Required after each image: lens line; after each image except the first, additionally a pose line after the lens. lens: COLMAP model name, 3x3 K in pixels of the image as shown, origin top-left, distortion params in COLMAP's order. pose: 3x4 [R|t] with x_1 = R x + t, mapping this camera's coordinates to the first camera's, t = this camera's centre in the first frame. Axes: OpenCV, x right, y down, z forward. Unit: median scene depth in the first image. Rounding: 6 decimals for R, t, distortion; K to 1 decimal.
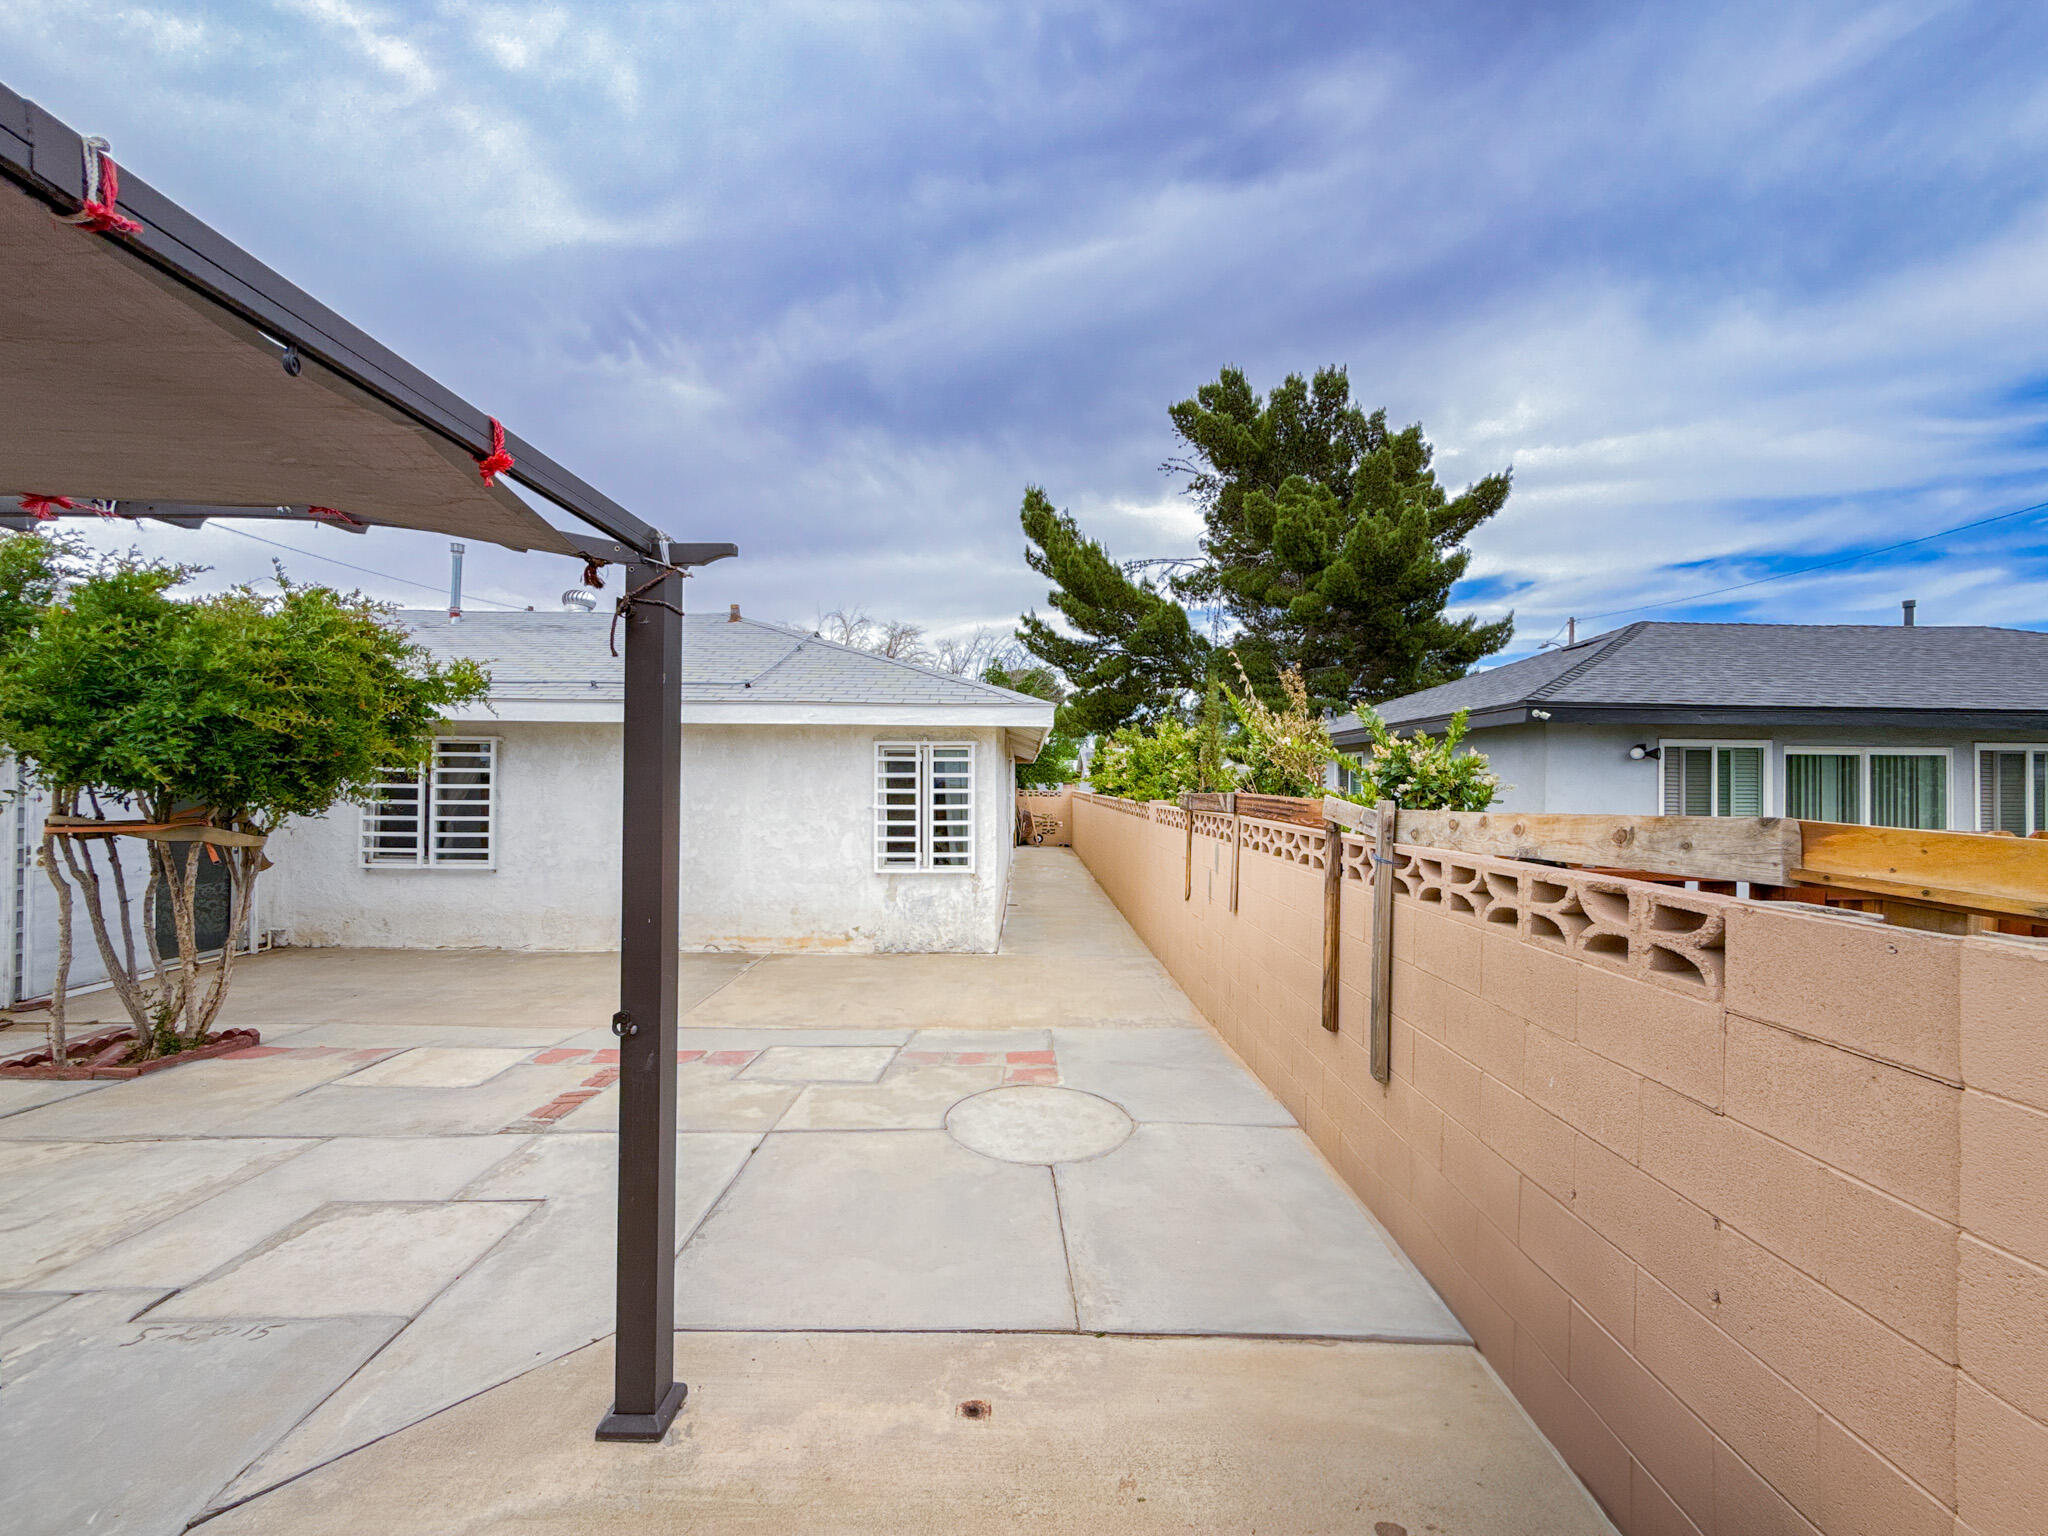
lens RADIAL K [[819.4, 0, 1024.0], [0, 819.4, 768.0], [0, 0, 1]] dist [0.001608, -0.000246]
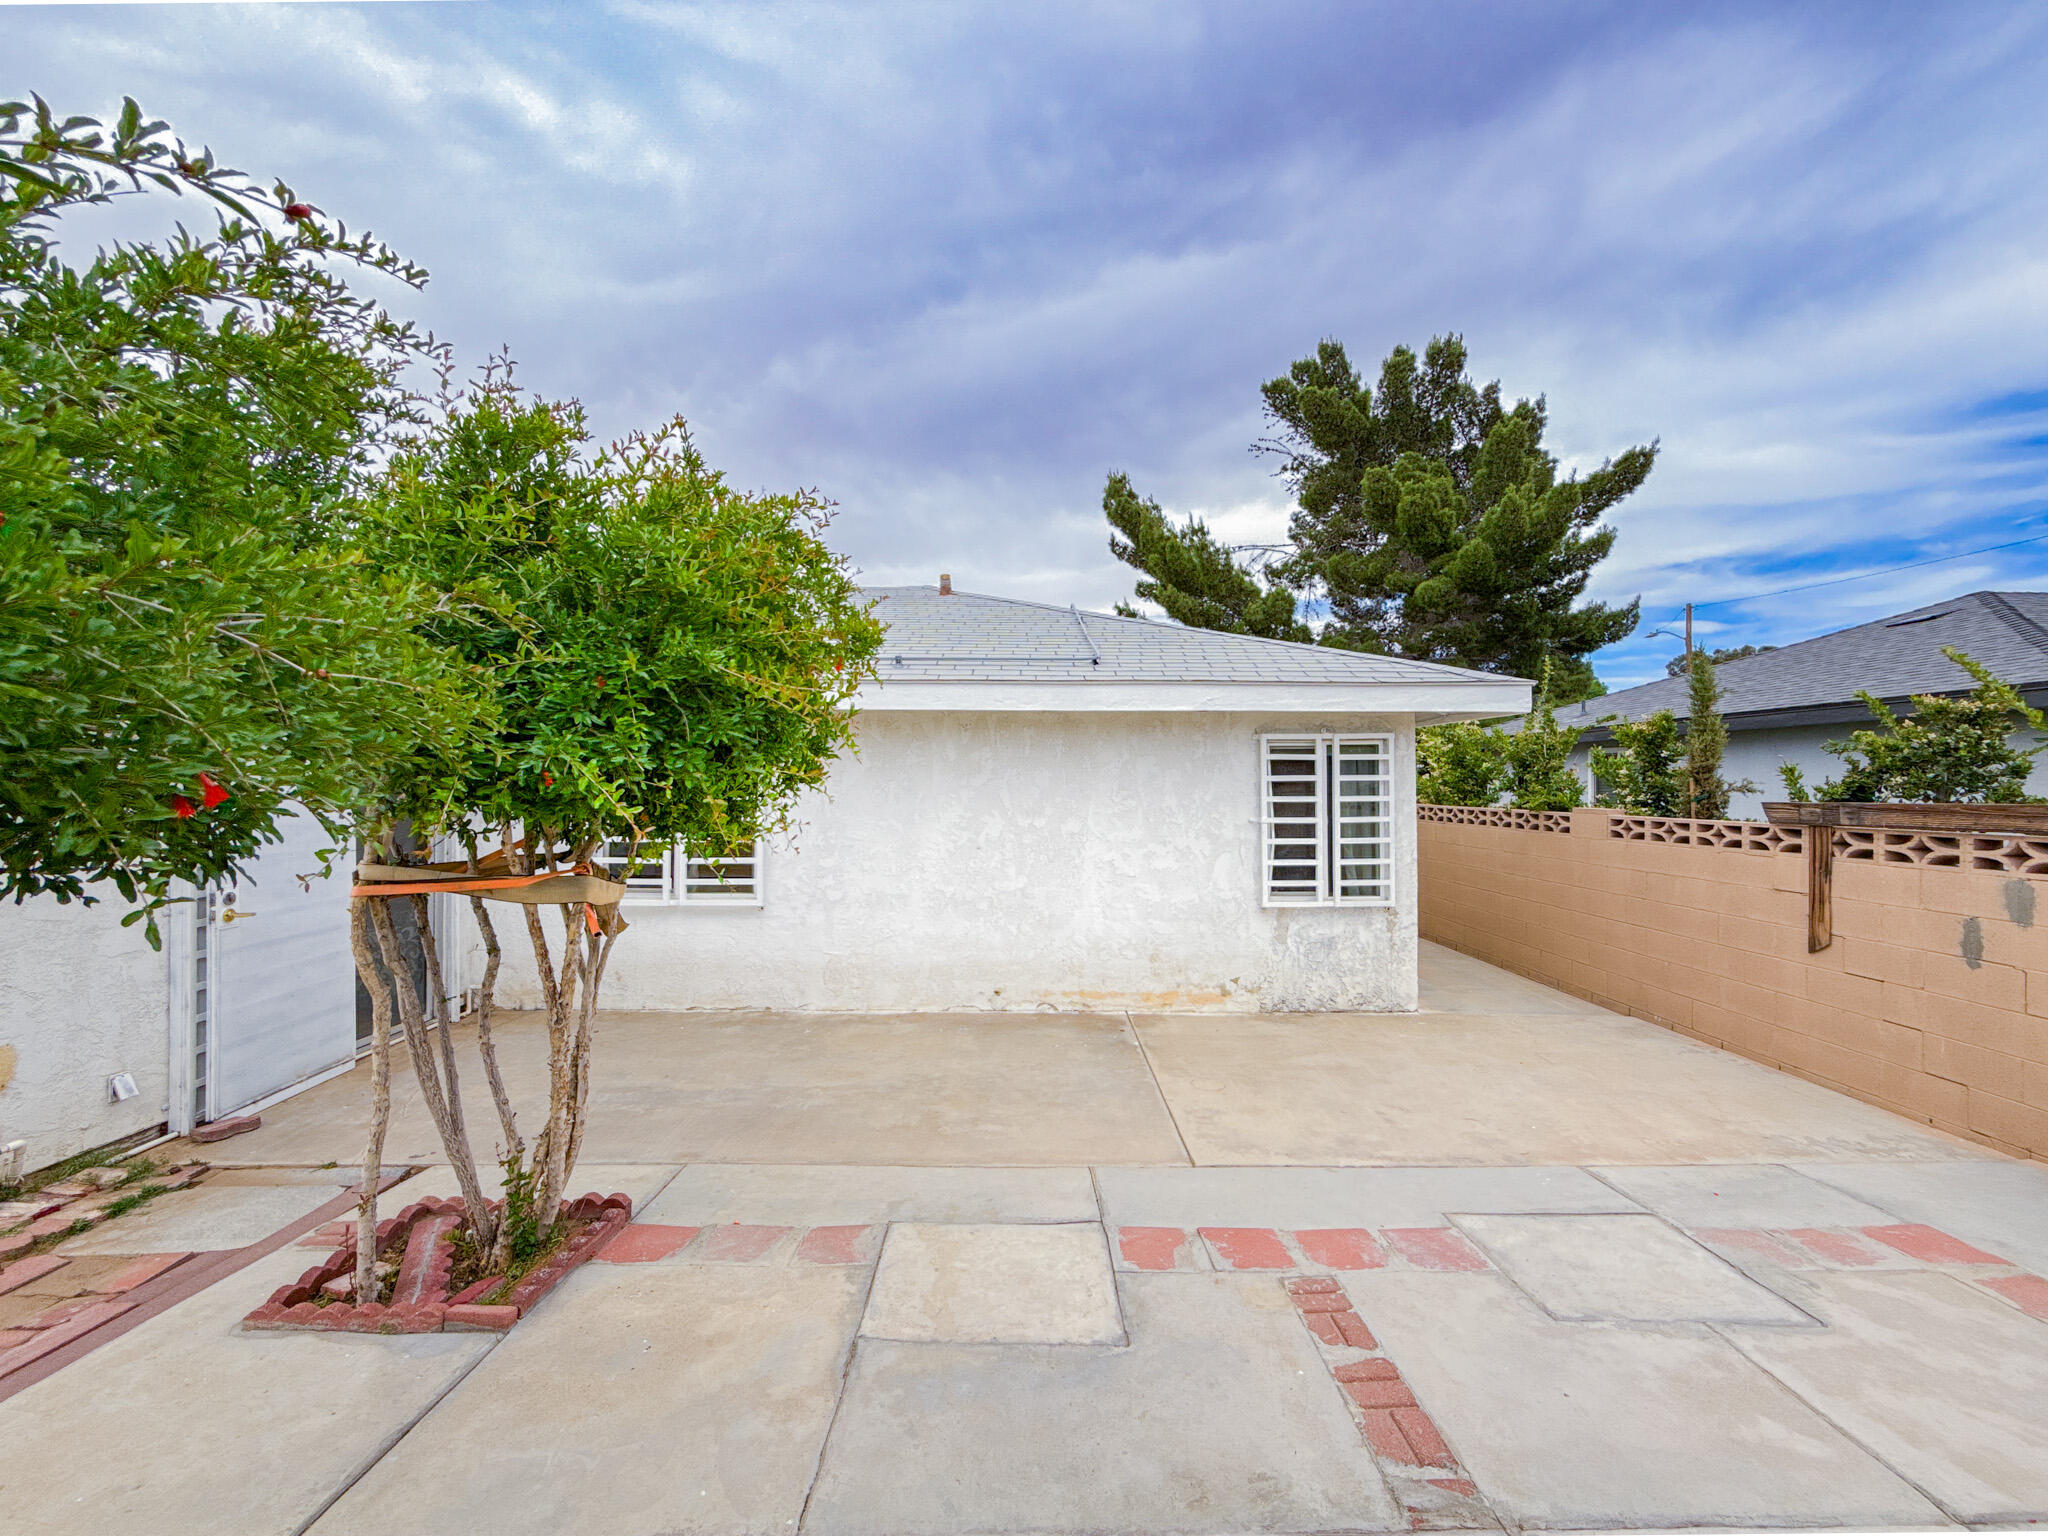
lens RADIAL K [[819.4, 0, 1024.0], [0, 819.4, 768.0], [0, 0, 1]] dist [0.001608, -0.000246]
pose [[0.999963, -0.008166, -0.002813, -0.397735], [0.008164, 0.999967, -0.000538, -0.002433], [0.002818, 0.000515, 0.999996, 0.237492]]
